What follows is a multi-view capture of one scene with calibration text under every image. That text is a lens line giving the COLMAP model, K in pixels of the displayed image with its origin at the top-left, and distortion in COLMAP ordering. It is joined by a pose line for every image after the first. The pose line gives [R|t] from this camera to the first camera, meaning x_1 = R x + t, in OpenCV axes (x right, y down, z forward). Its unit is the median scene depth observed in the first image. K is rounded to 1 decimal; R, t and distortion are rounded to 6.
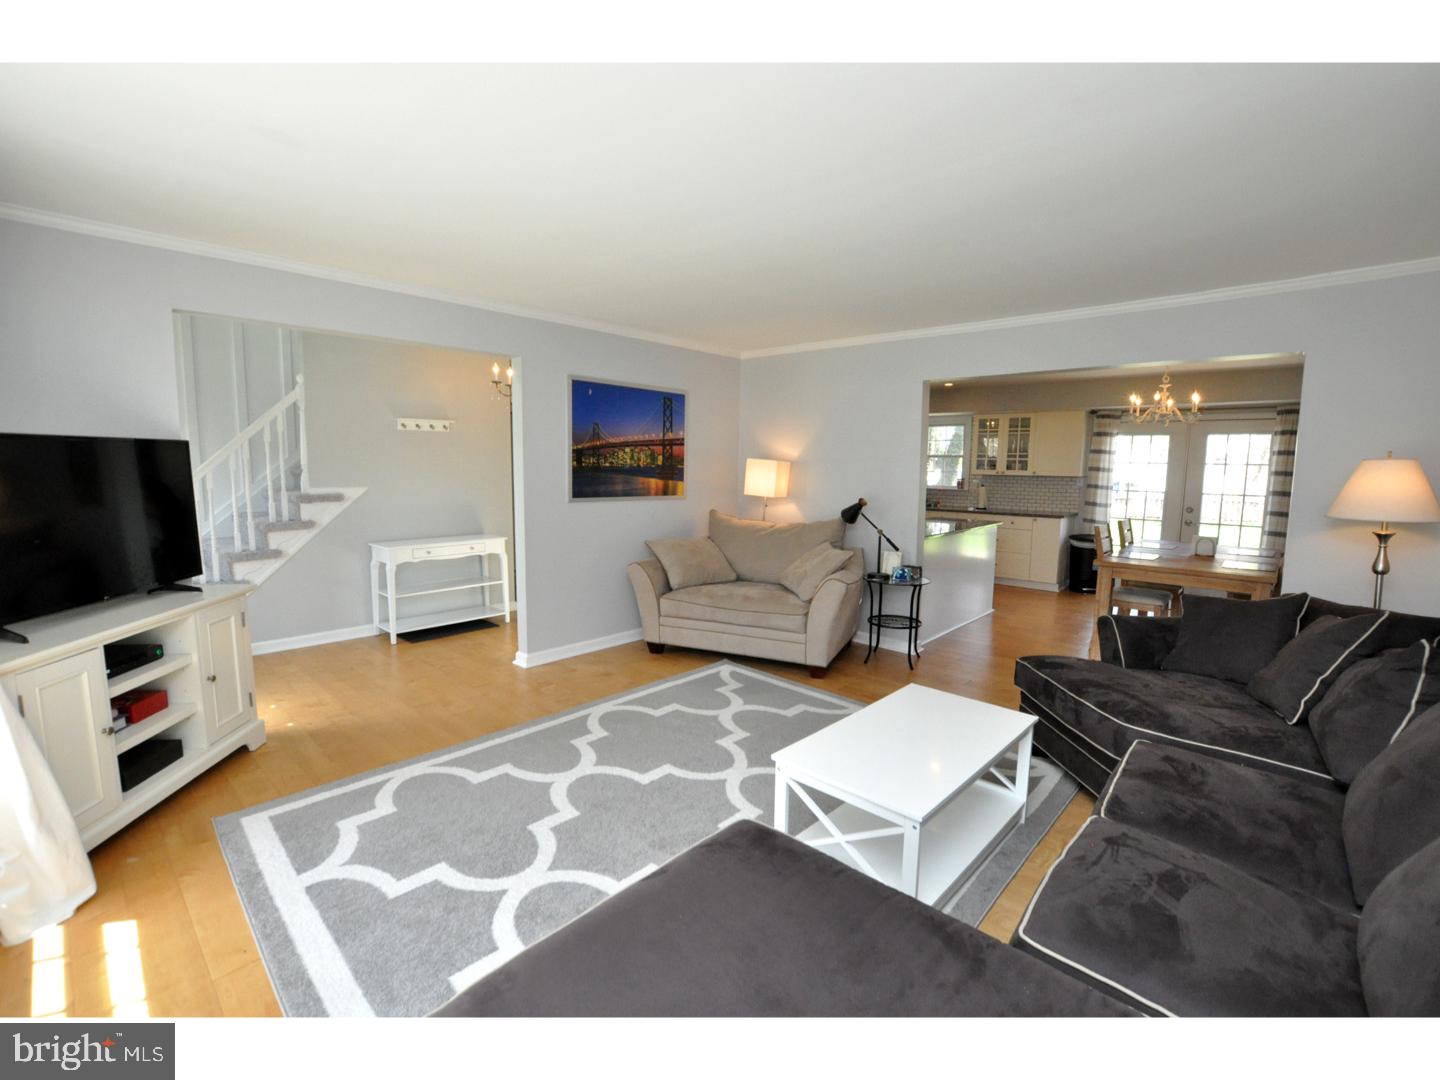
lens RADIAL K [[634.6, 0, 722.8], [0, 634.6, 541.8], [0, 0, 1]] dist [-0.031025, -0.000084]
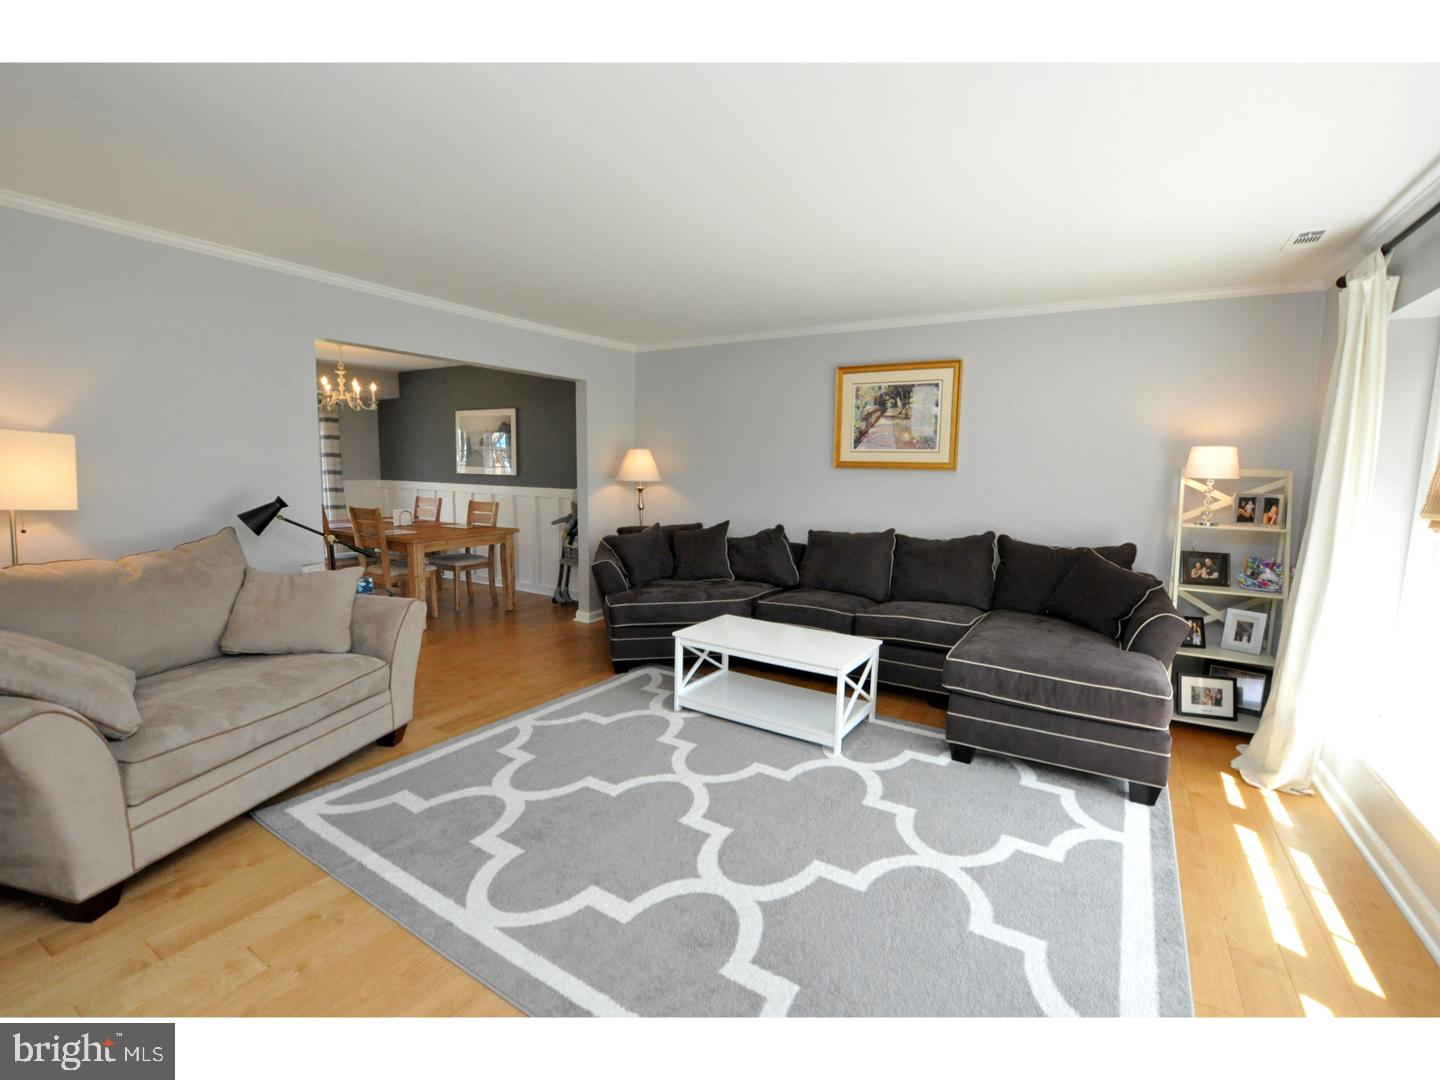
lens RADIAL K [[634.6, 0, 722.8], [0, 634.6, 541.8], [0, 0, 1]] dist [-0.031025, -0.000084]
pose [[-0.197709, -0.134654, 0.970968, -0.543437], [0.095964, 0.983104, 0.155877, -0.079485], [-0.975552, 0.123996, -0.181446, 0.680312]]
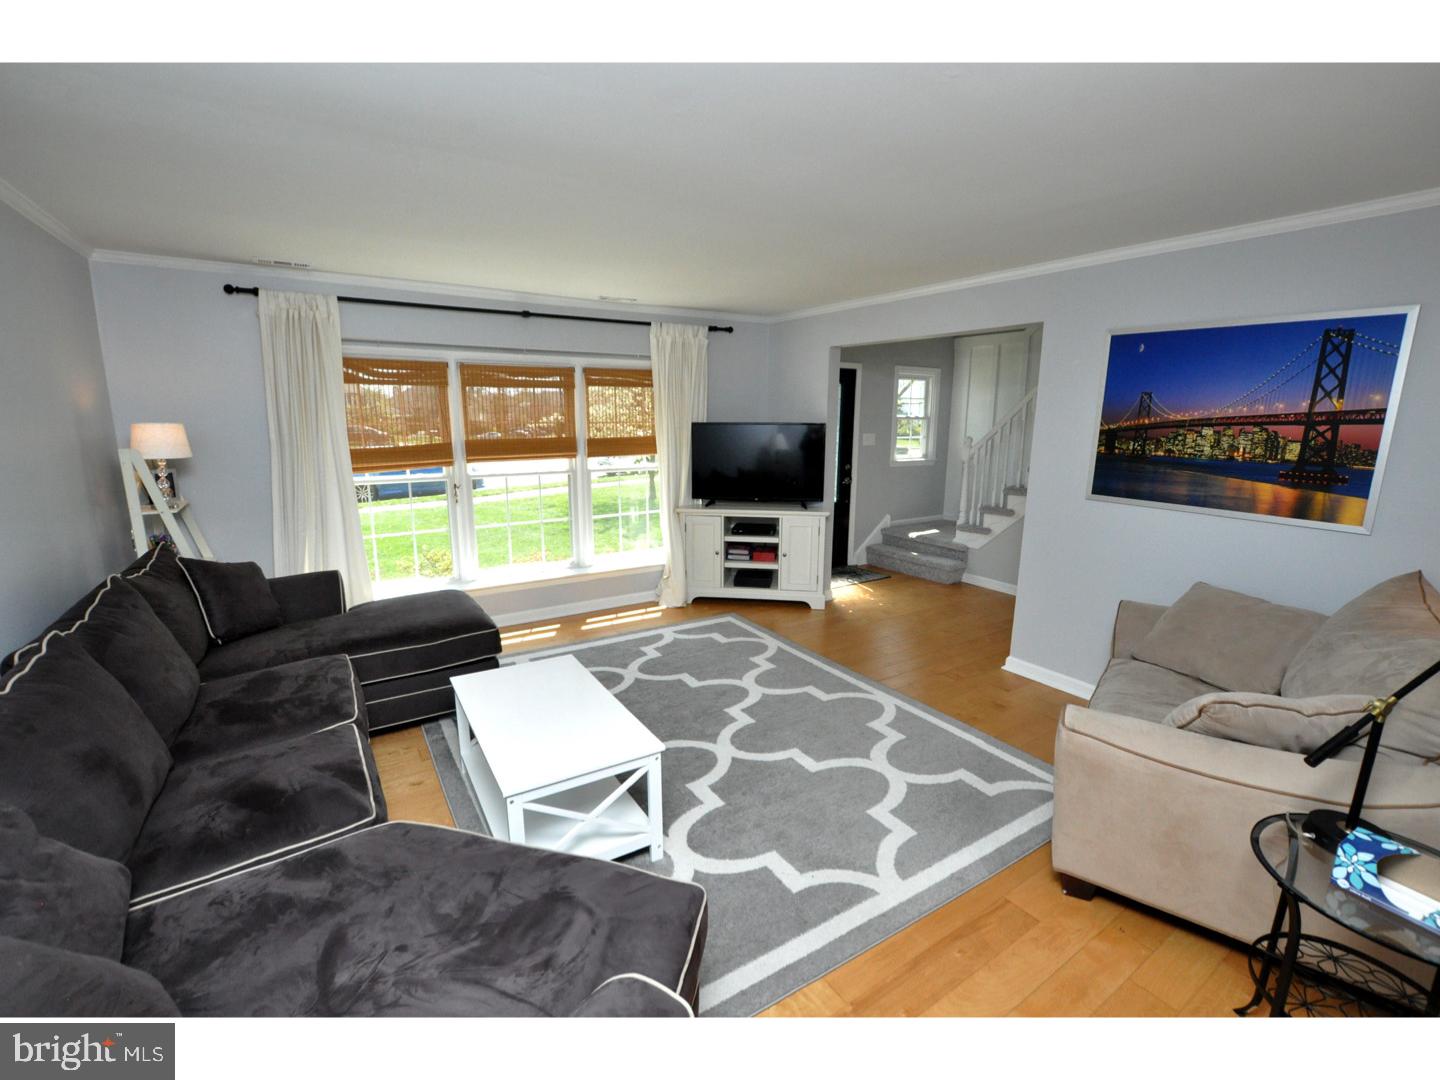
lens RADIAL K [[641.7, 0, 720.0], [0, 641.7, 540.0], [0, 0, 1]] dist [-0.001694, -0.000259]
pose [[-0.246558, 0.181939, -0.951897, 0.611483], [-0.126610, 0.967754, 0.217764, -0.124821], [0.960822, 0.174211, -0.215572, 0.732473]]
